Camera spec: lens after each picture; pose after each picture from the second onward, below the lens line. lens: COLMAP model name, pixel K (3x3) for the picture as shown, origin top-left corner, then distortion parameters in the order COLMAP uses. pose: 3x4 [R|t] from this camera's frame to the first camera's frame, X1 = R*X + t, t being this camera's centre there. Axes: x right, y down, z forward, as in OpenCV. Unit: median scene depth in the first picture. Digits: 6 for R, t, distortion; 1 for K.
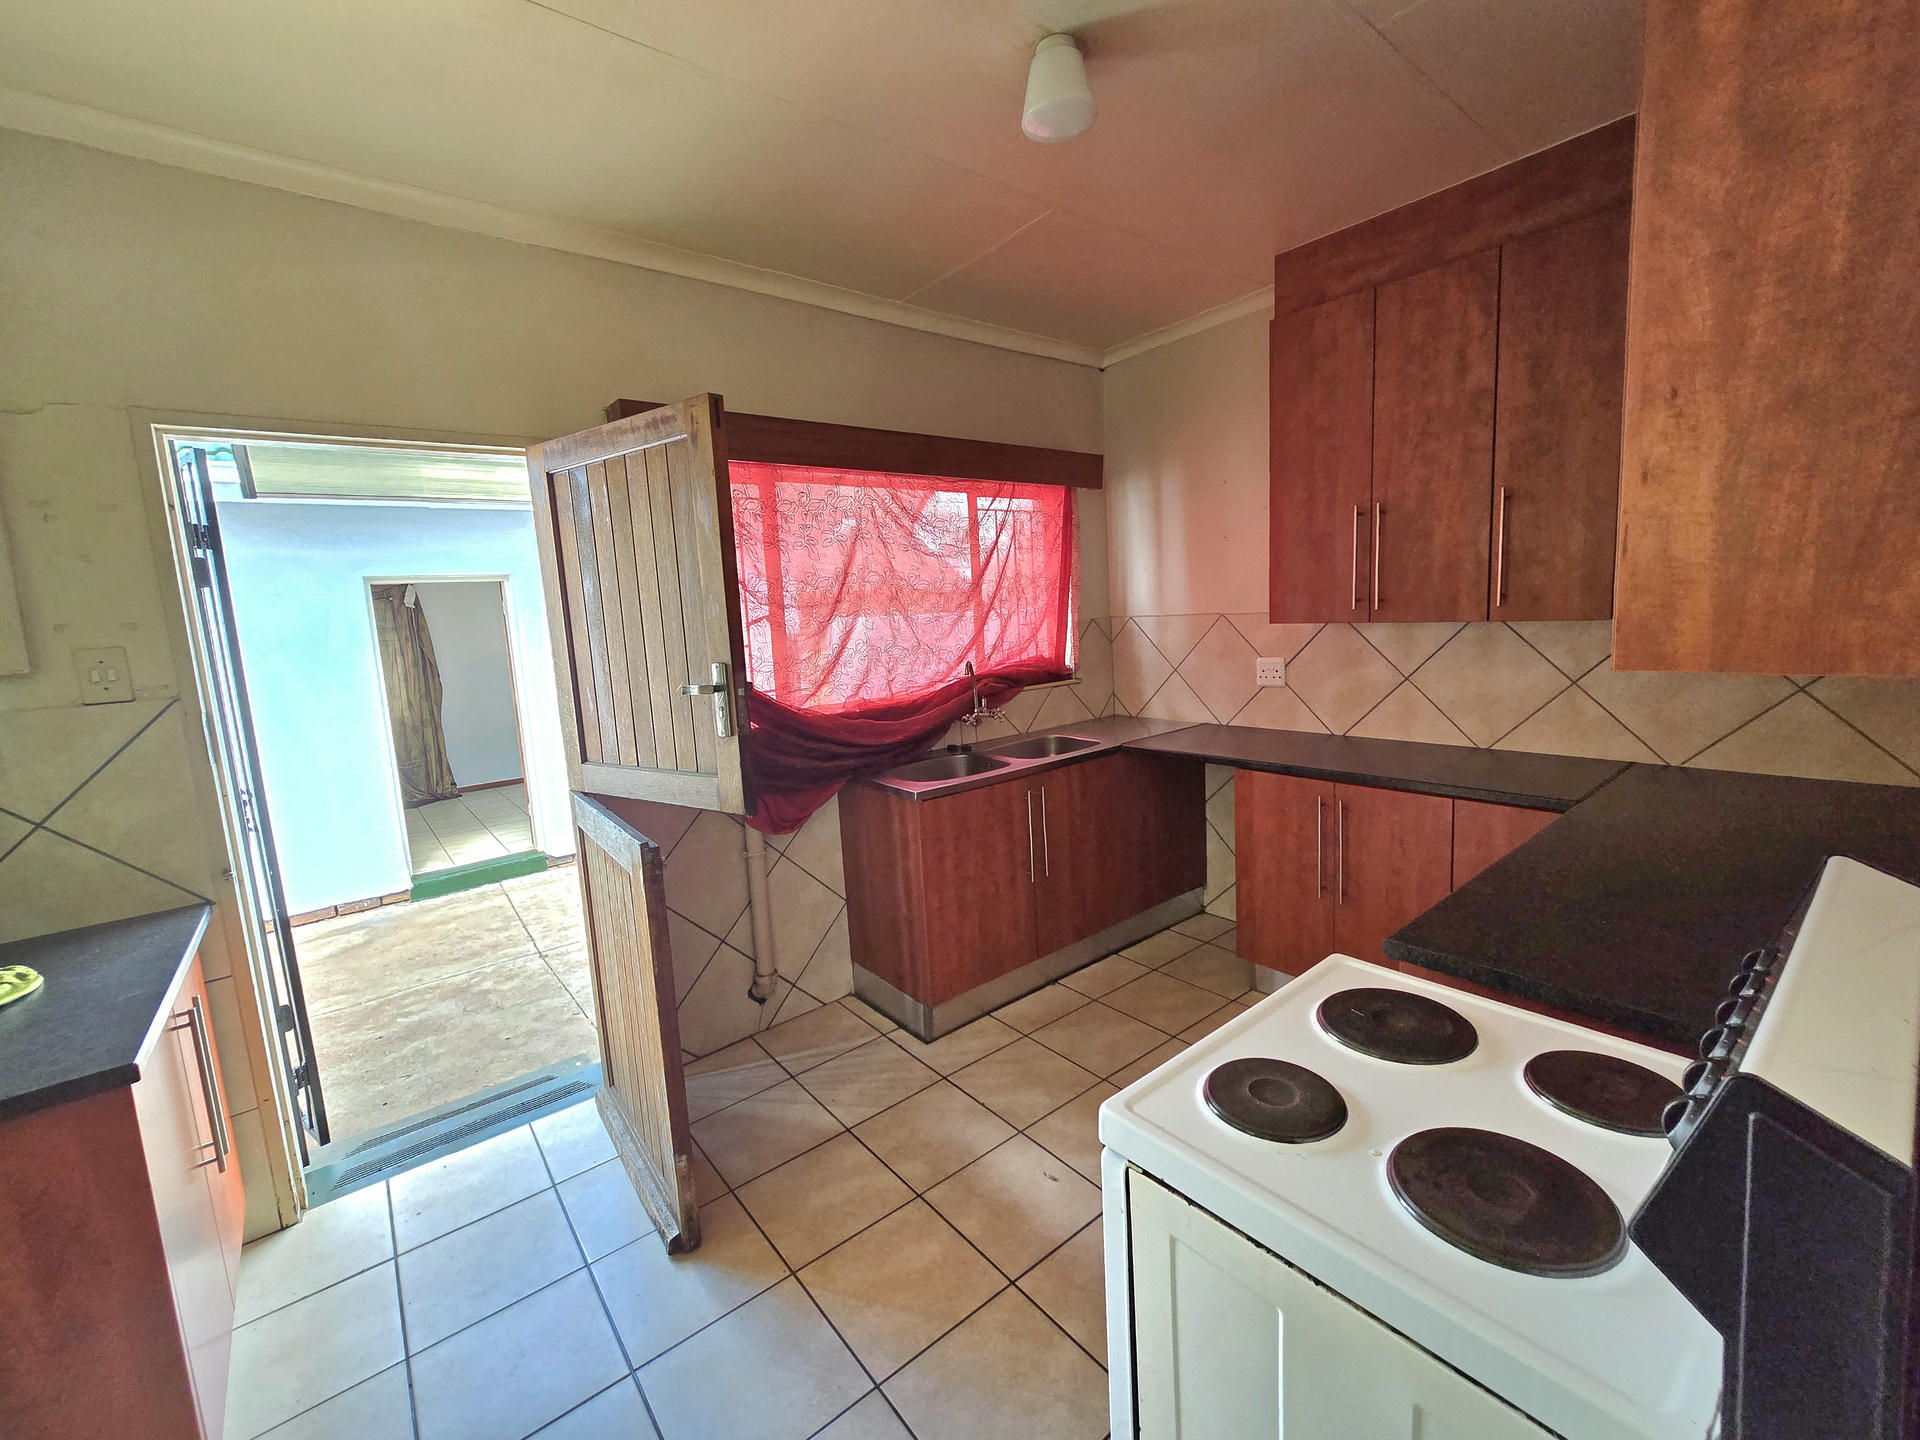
lens RADIAL K [[791.6, 0, 958.1], [0, 791.6, 716.4], [0, 0, 1]] dist [-0.001645, -0.000669]
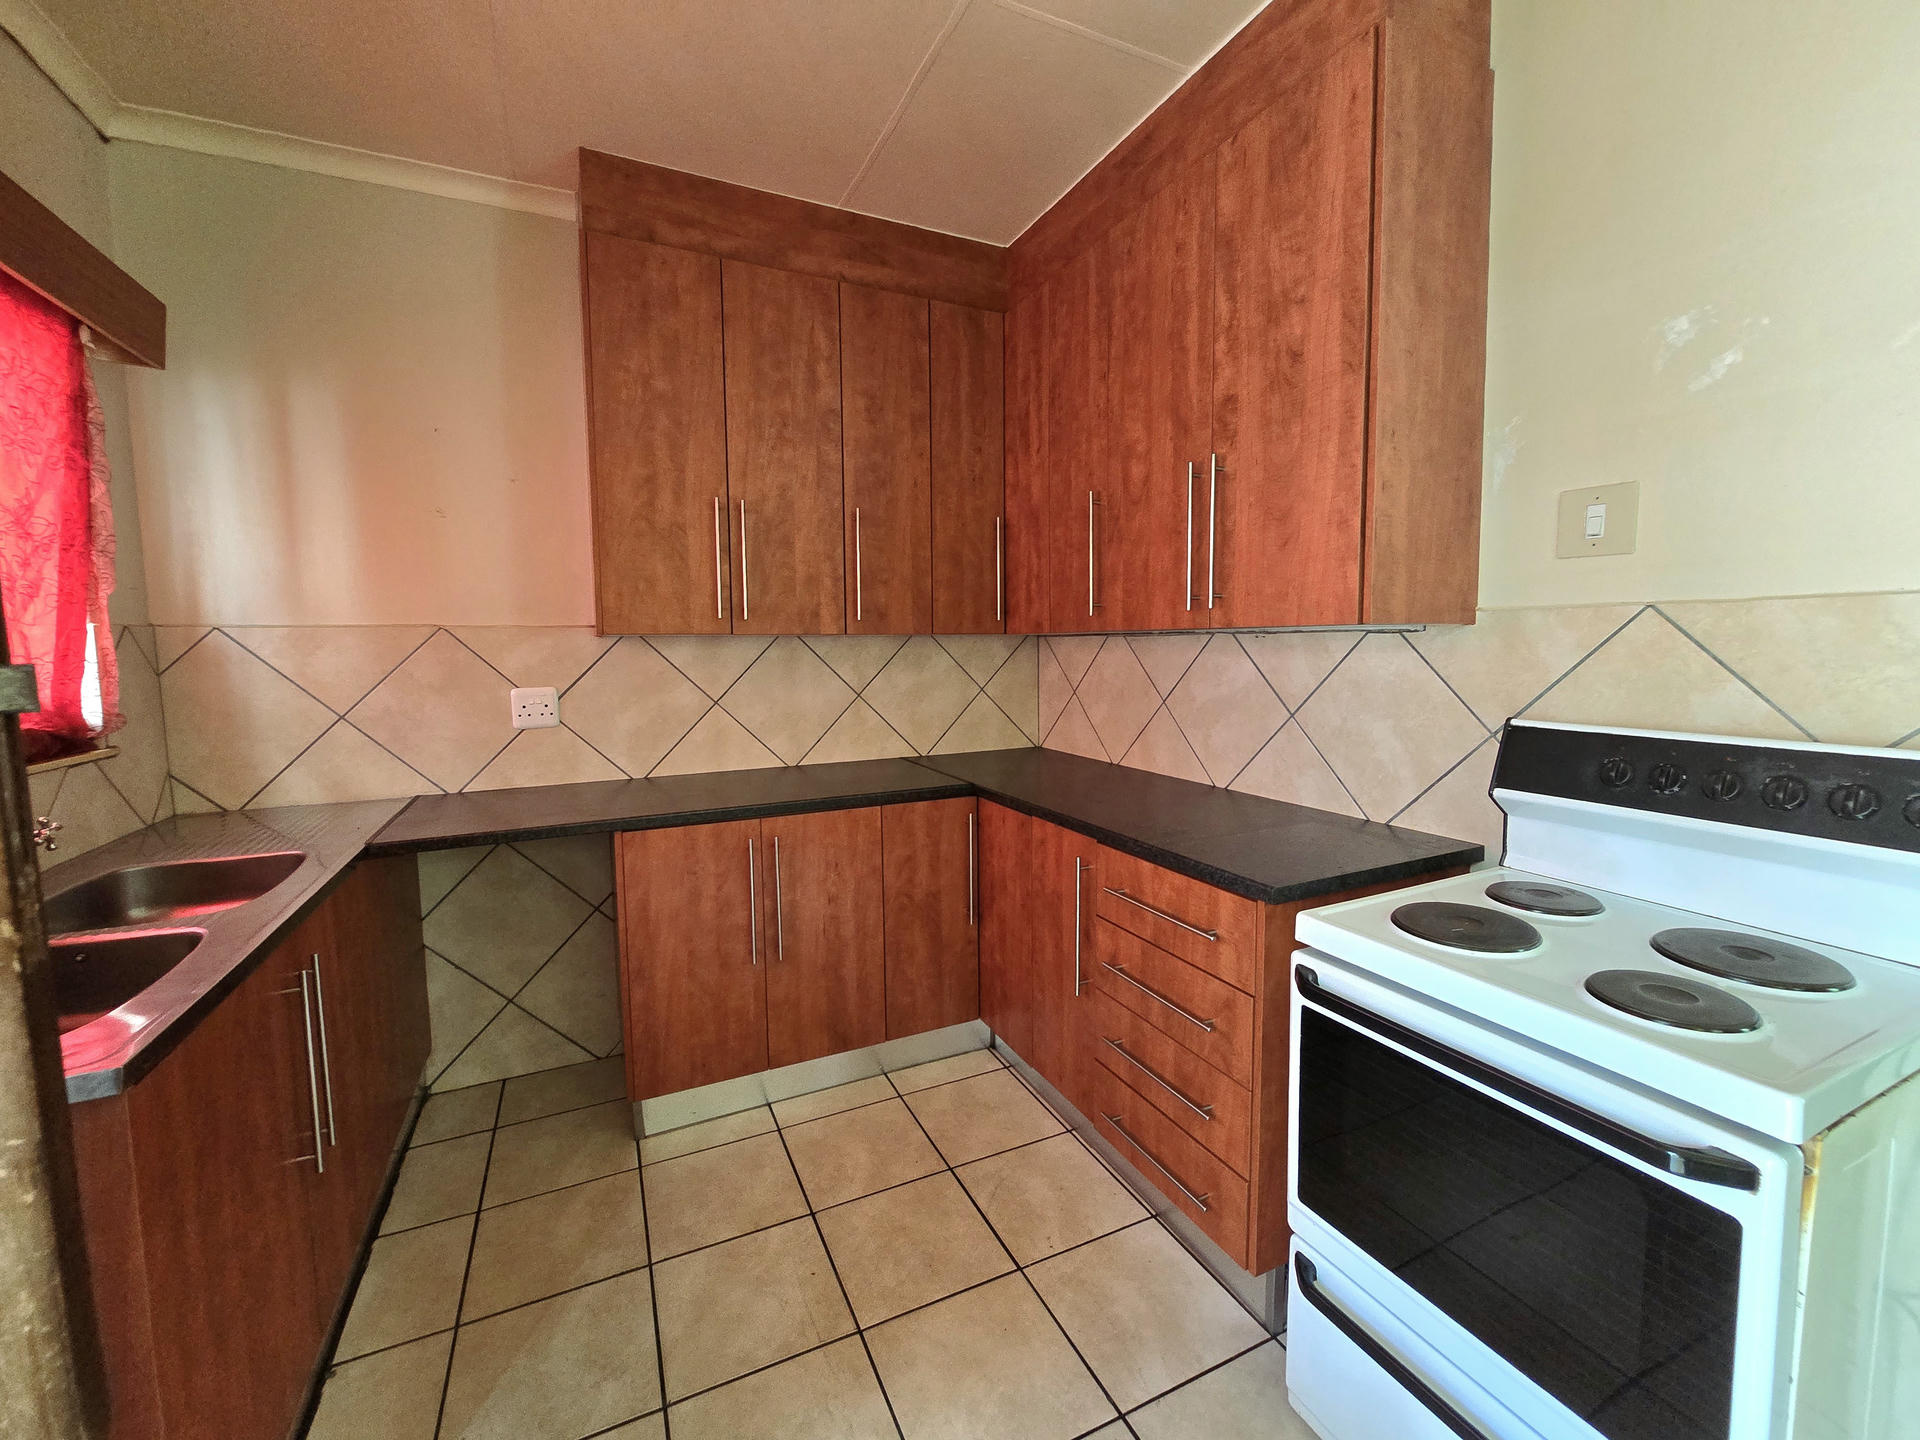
lens RADIAL K [[791.6, 0, 958.6], [0, 791.6, 712.3], [0, 0, 1]] dist [-0.001645, -0.000669]
pose [[0.224574, -0.038367, 0.973702, -0.290232], [0.132220, 0.991183, 0.008561, -0.008572], [-0.965445, 0.126820, 0.227667, 0.591824]]
